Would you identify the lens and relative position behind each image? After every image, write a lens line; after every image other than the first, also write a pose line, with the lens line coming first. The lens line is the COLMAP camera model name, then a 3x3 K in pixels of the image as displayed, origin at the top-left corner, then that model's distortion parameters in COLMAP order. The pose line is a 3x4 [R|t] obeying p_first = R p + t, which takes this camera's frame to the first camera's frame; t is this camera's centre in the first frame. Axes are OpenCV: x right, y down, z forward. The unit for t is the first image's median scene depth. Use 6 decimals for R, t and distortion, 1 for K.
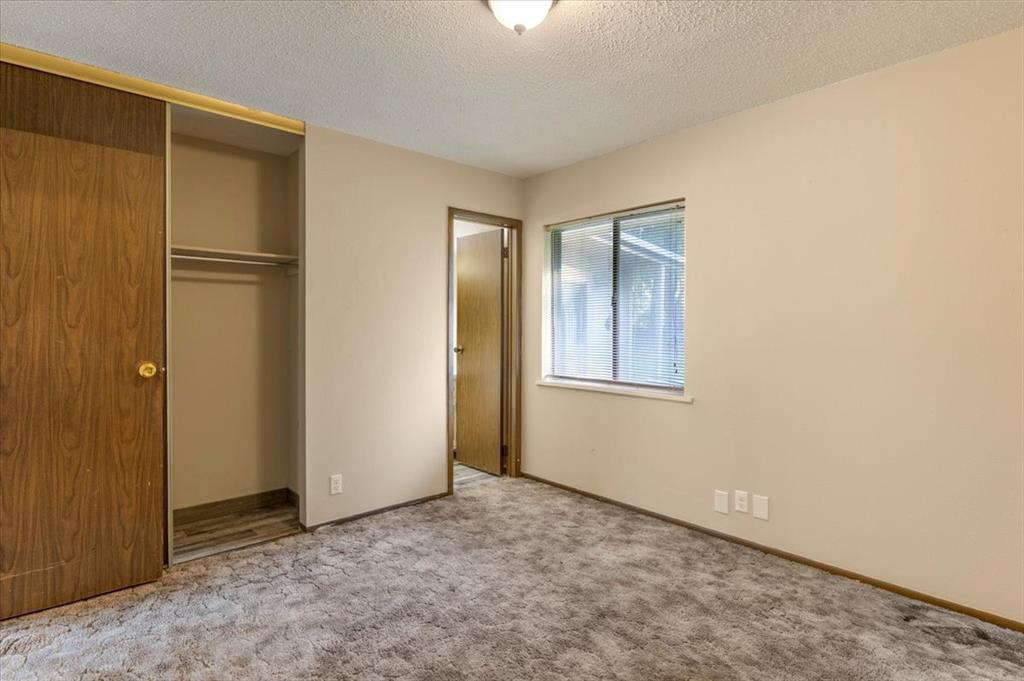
lens RADIAL K [[524.0, 0, 513.4], [0, 524.0, 327.7], [0, 0, 1]] dist [-0.003801, -0.001574]
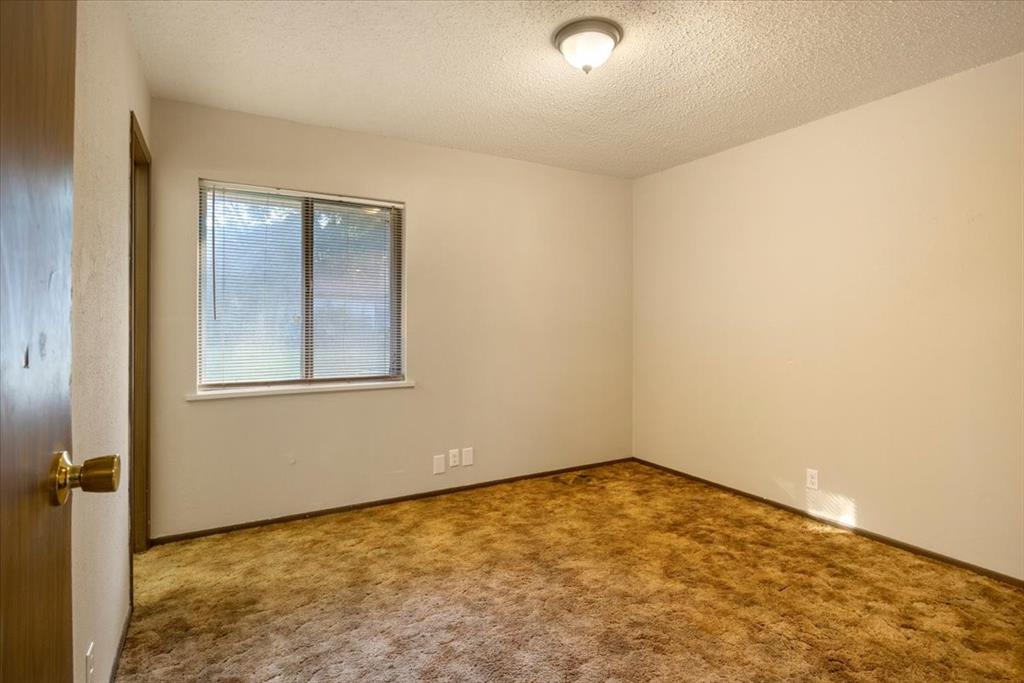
lens RADIAL K [[524.0, 0, 513.4], [0, 524.0, 328.7], [0, 0, 1]] dist [-0.003801, -0.001574]
pose [[0.192660, -0.013634, 0.981171, -0.795692], [-0.003449, 0.999888, 0.014571, 0.002309], [-0.981260, -0.006192, 0.192591, 0.641850]]
